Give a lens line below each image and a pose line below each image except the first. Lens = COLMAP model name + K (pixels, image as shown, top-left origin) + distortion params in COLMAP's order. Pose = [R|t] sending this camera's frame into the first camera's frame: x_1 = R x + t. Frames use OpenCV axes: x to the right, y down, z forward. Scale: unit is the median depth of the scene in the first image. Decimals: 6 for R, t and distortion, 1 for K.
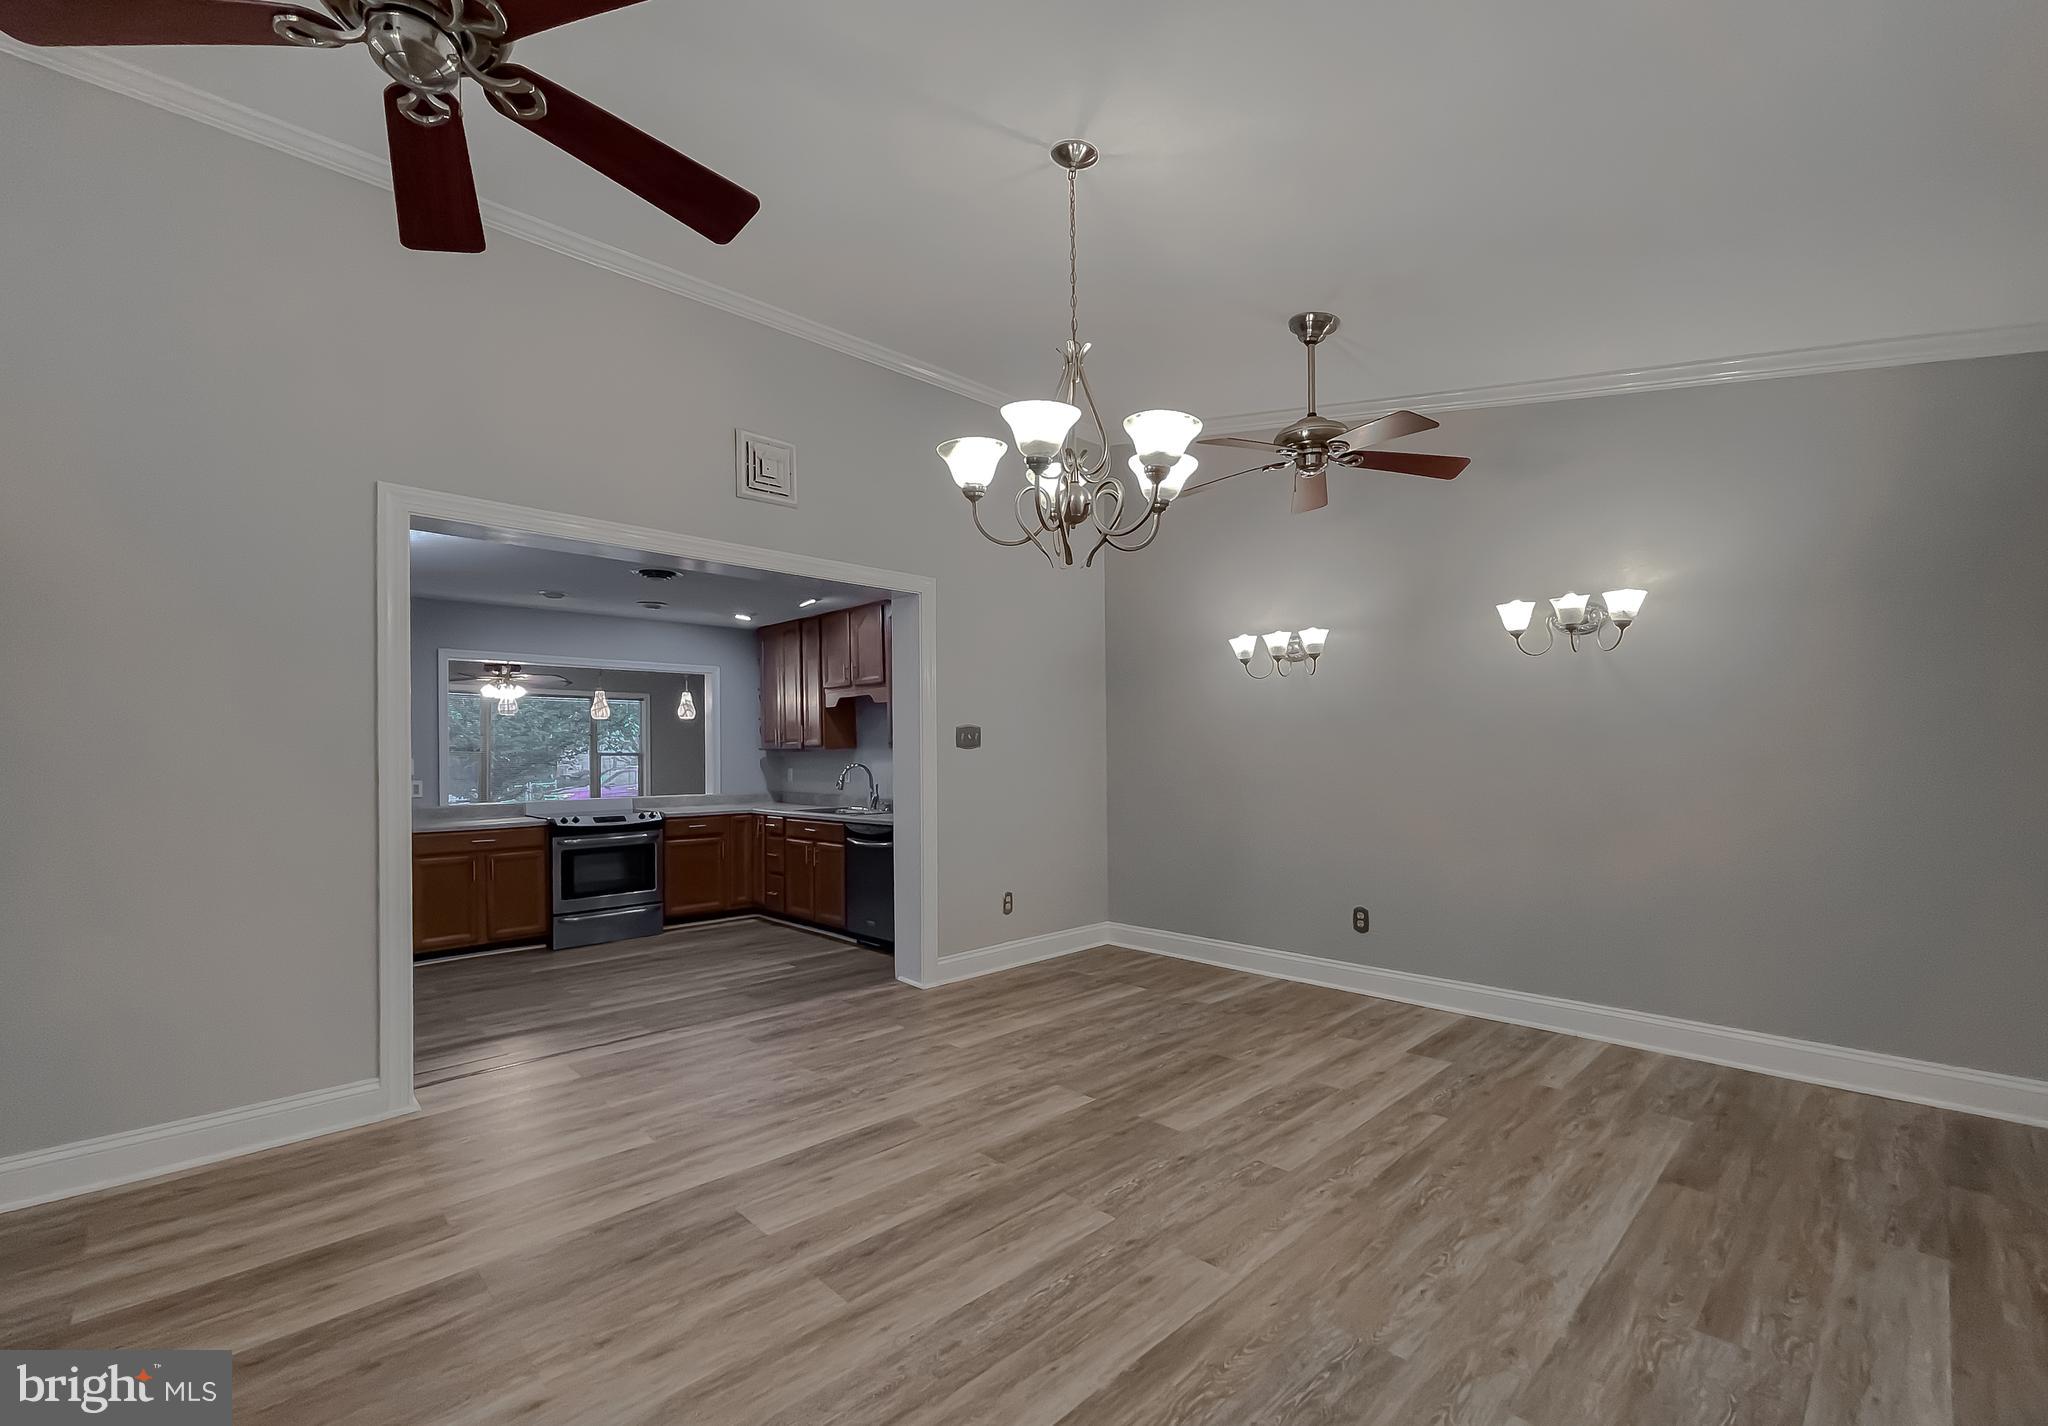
lens RADIAL K [[883.0, 0, 998.2], [0, 883.0, 752.4], [0, 0, 1]] dist [0.012458, 0.000196]
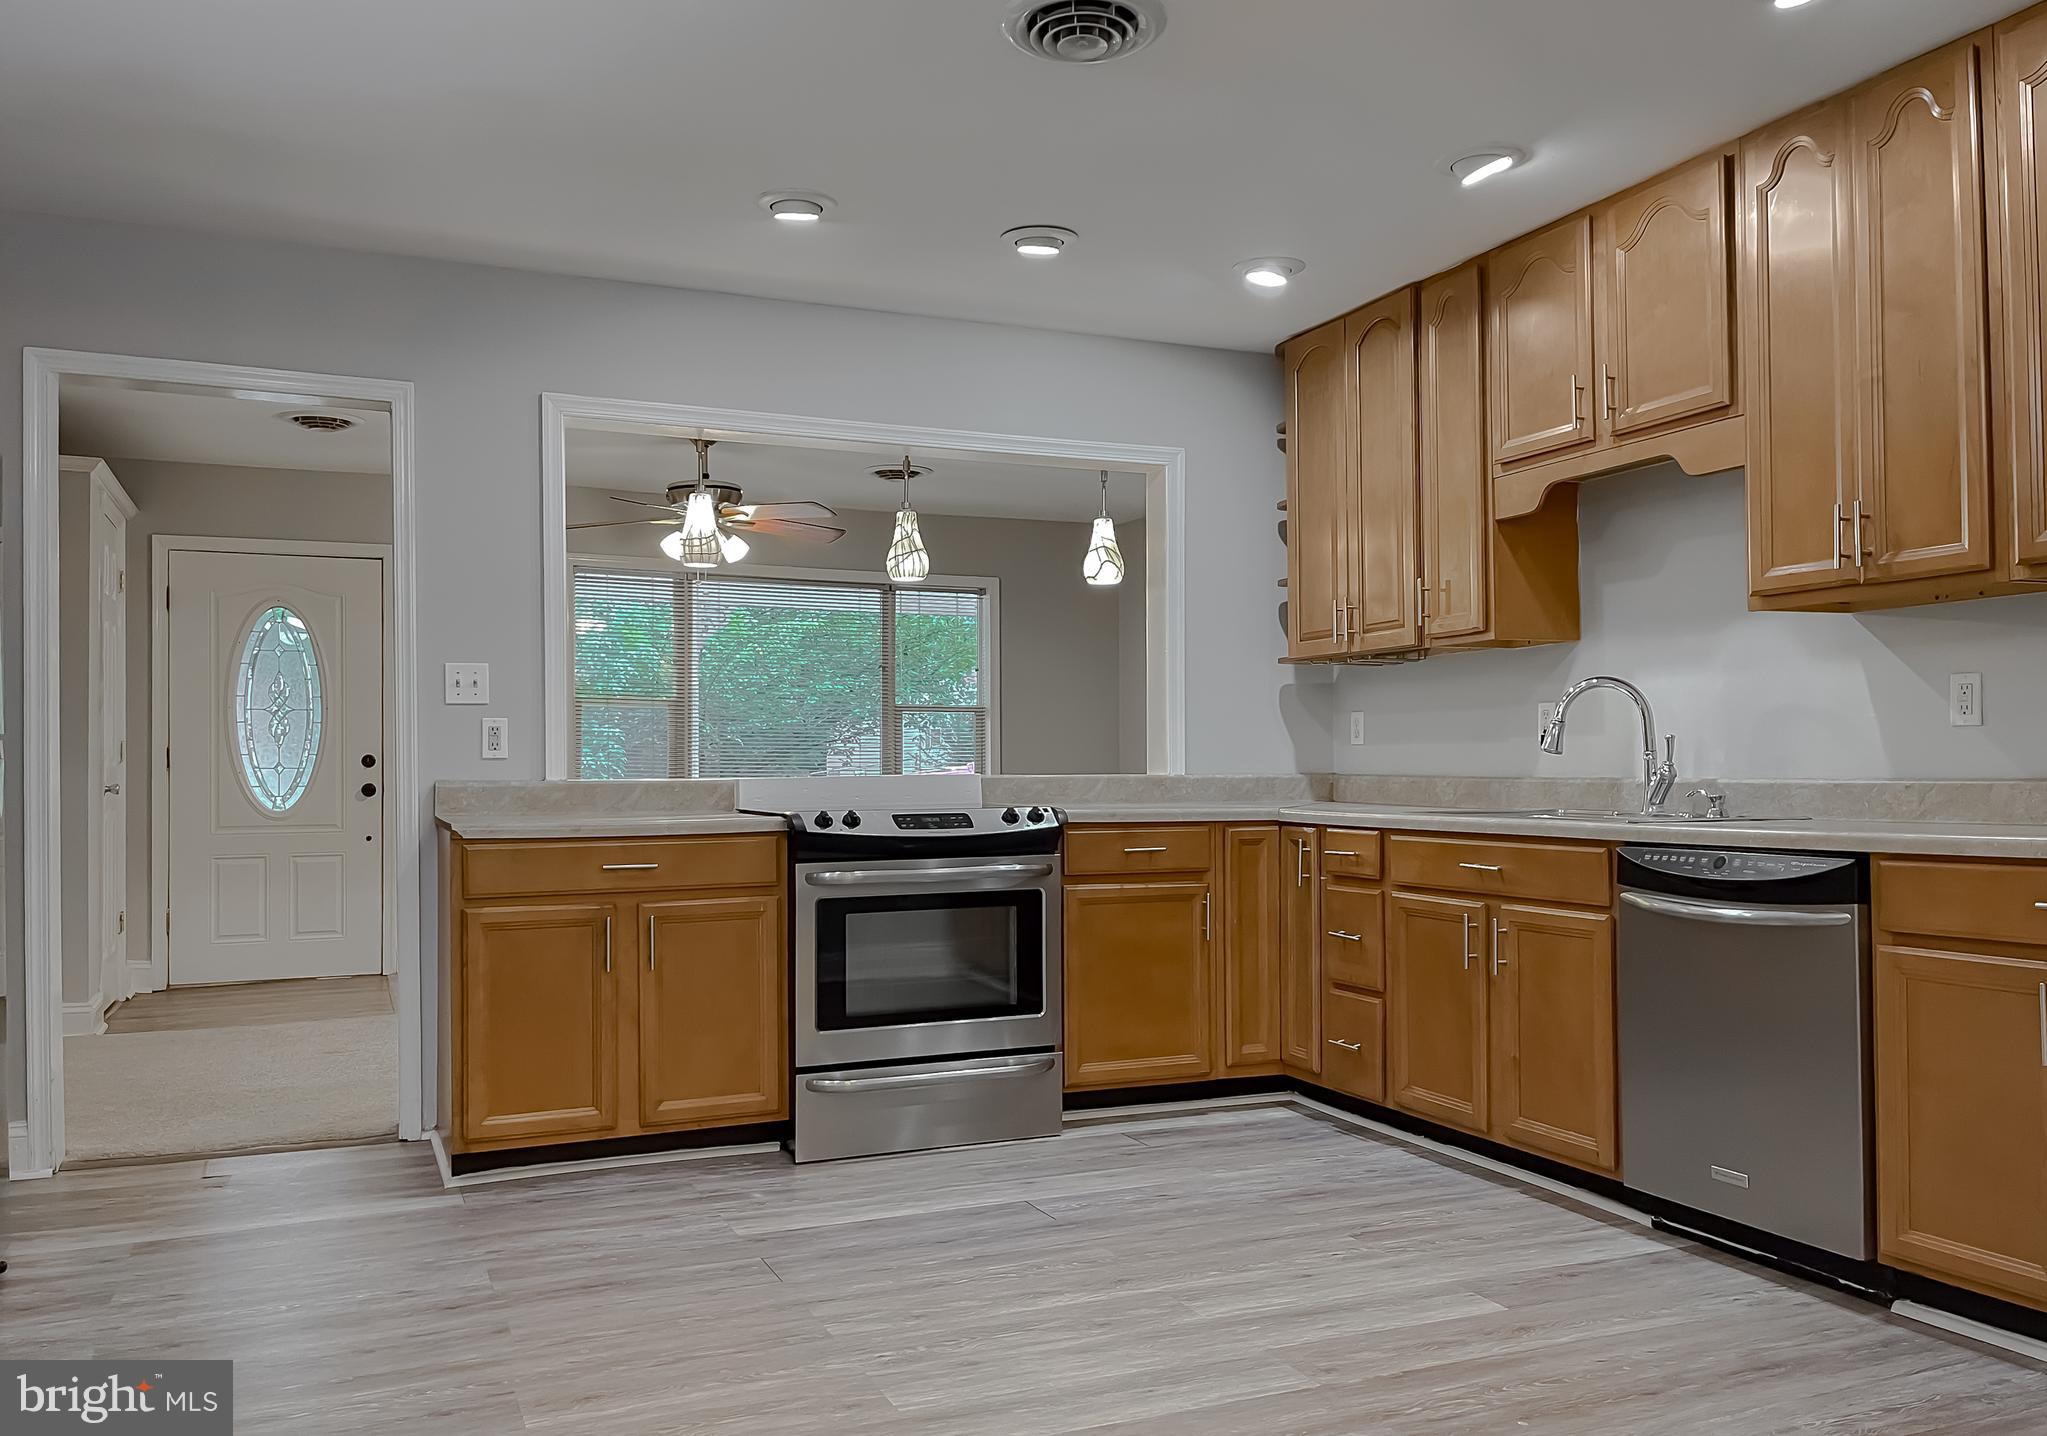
lens RADIAL K [[1607.8, 0, 998.2], [0, 1607.8, 727.8], [0, 0, 1]] dist [0.050352, -0.015941]
pose [[0.937333, -0.005098, -0.348399, -0.254039], [-0.002825, 0.999749, -0.022231, 0.074233], [0.348424, 0.021823, 0.937083, 0.537129]]
